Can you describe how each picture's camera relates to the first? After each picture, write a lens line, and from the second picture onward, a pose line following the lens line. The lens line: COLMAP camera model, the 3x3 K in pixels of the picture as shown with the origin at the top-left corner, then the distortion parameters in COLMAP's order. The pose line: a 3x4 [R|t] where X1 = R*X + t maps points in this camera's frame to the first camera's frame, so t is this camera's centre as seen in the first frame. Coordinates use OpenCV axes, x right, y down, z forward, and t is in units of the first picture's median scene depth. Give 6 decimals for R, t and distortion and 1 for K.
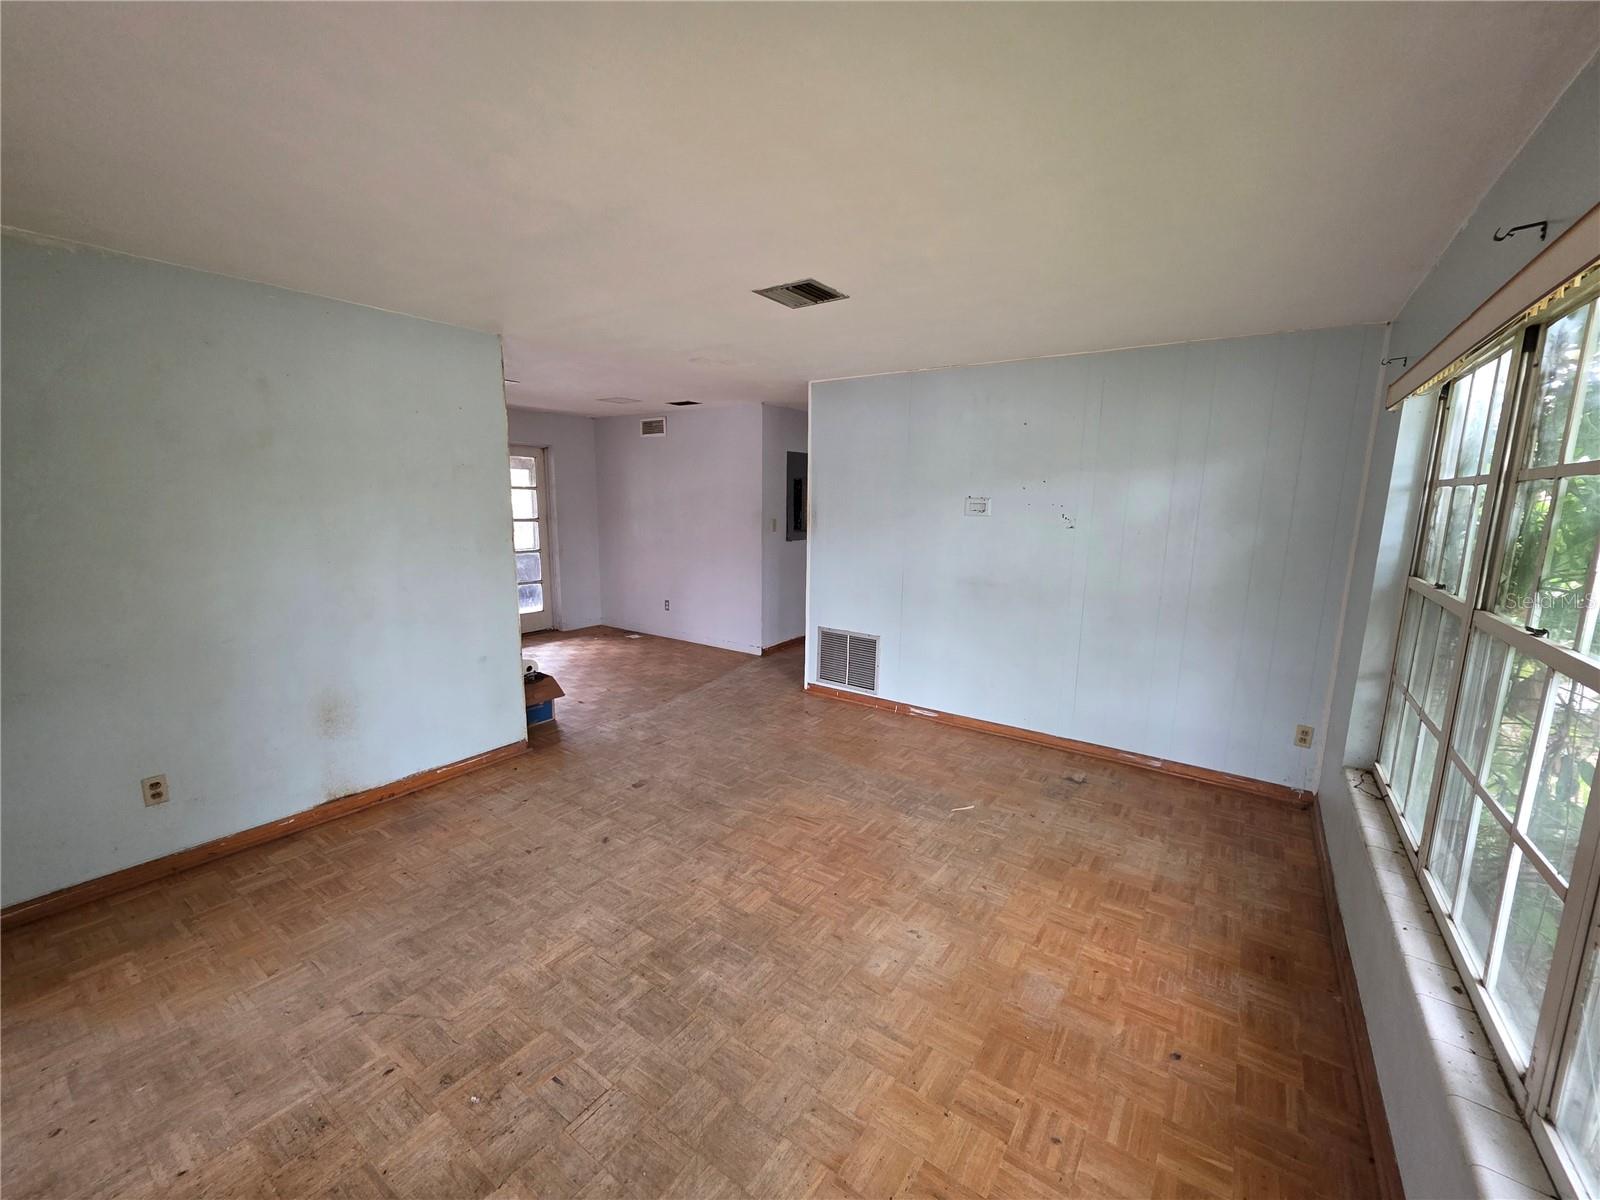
lens RADIAL K [[639.5, 0, 807.2], [0, 639.5, 606.7], [0, 0, 1]] dist [0.000159, 0.000979]
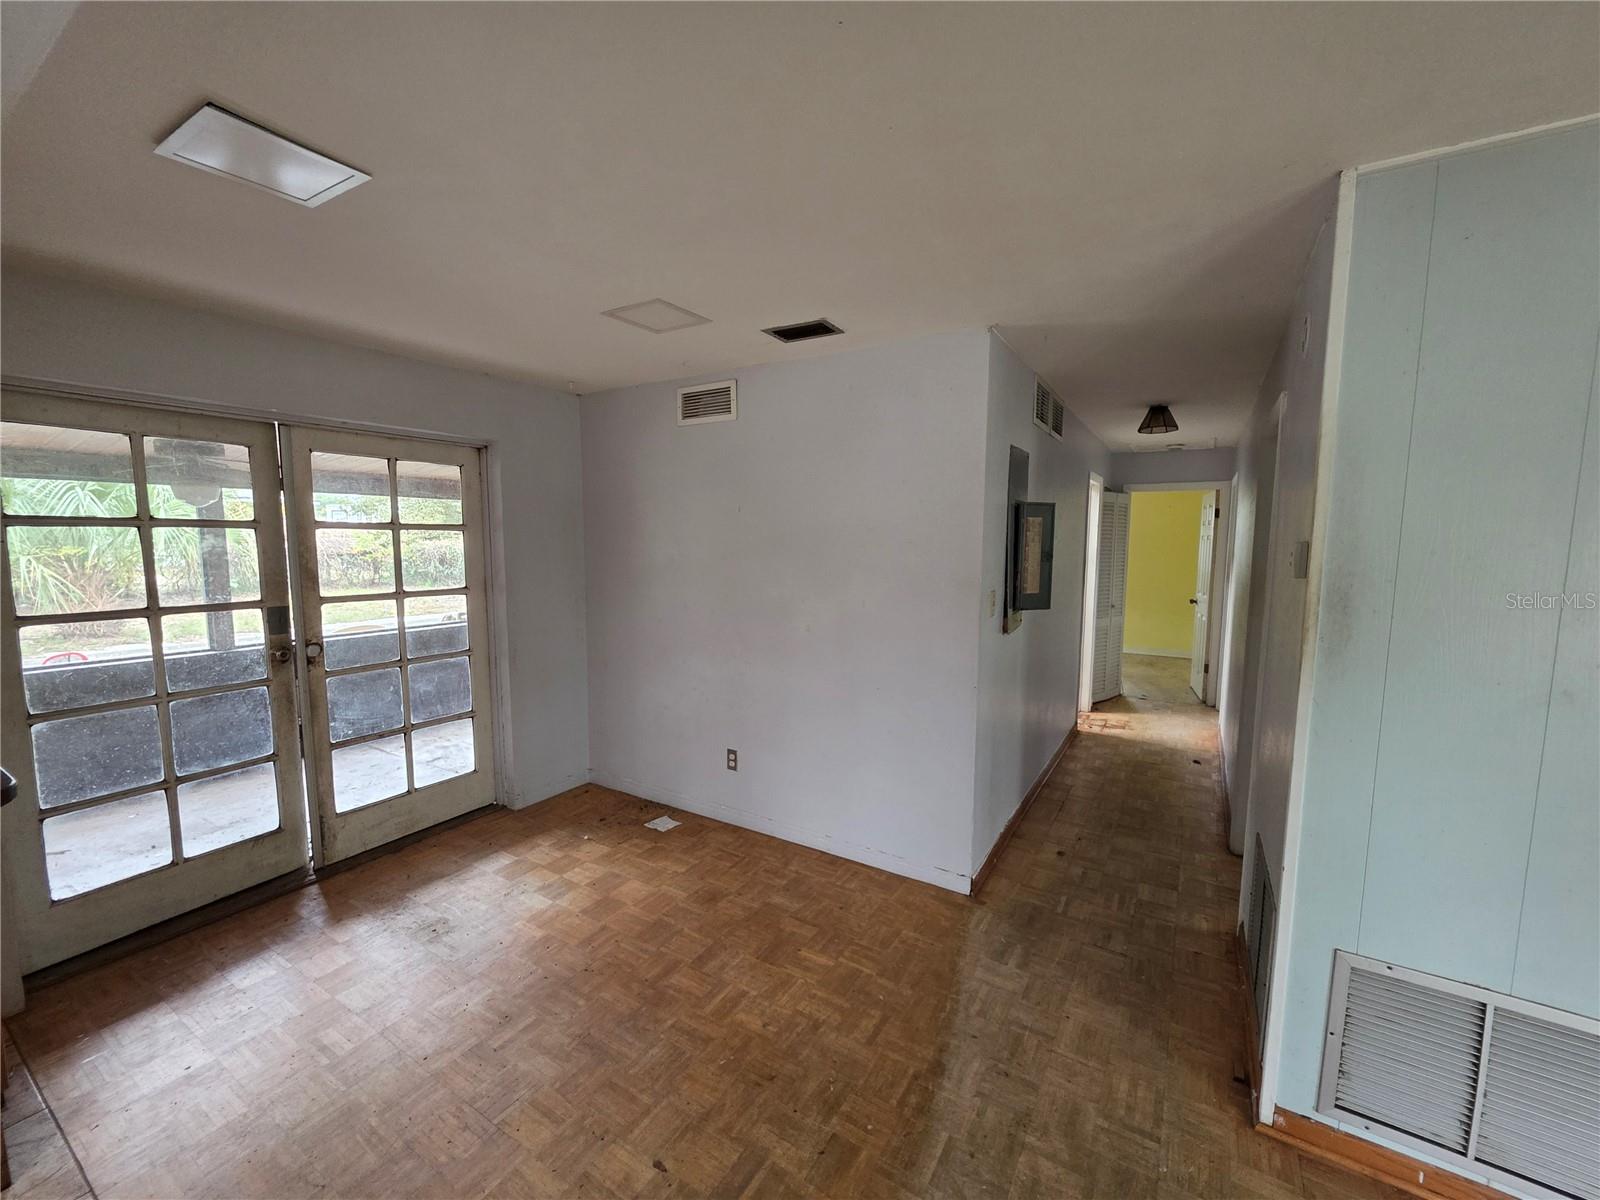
lens RADIAL K [[639.5, 0, 809.1], [0, 639.5, 600.9], [0, 0, 1]] dist [0.000159, 0.000979]
pose [[0.998105, -0.016406, 0.059313, -0.216539], [0.020356, 0.997571, -0.066612, -0.104681], [-0.058076, 0.067693, 0.996014, 0.574488]]
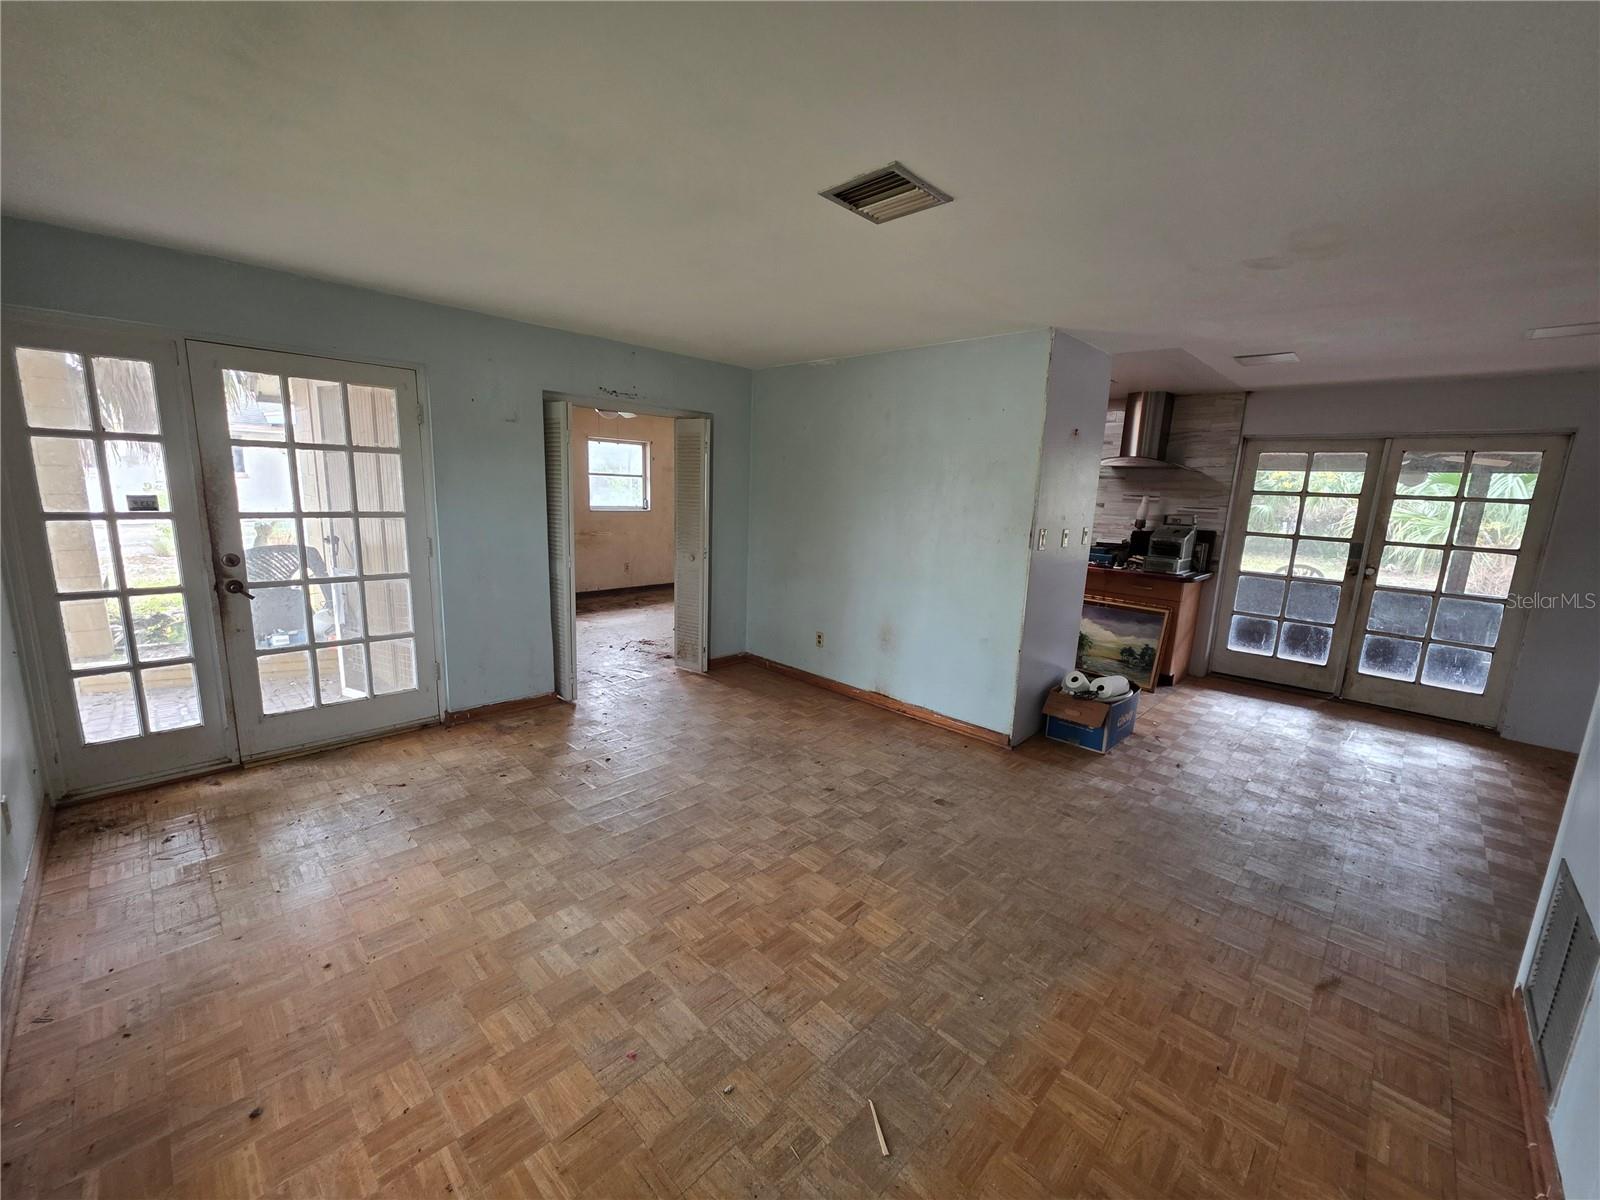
lens RADIAL K [[639.5, 0, 804.0], [0, 639.5, 601.7], [0, 0, 1]] dist [0.000159, 0.000979]
pose [[-0.169427, 0.153849, -0.973460, 0.354804], [-0.209624, 0.959513, 0.188129, -0.072916], [0.962991, 0.235935, -0.130317, 0.501521]]
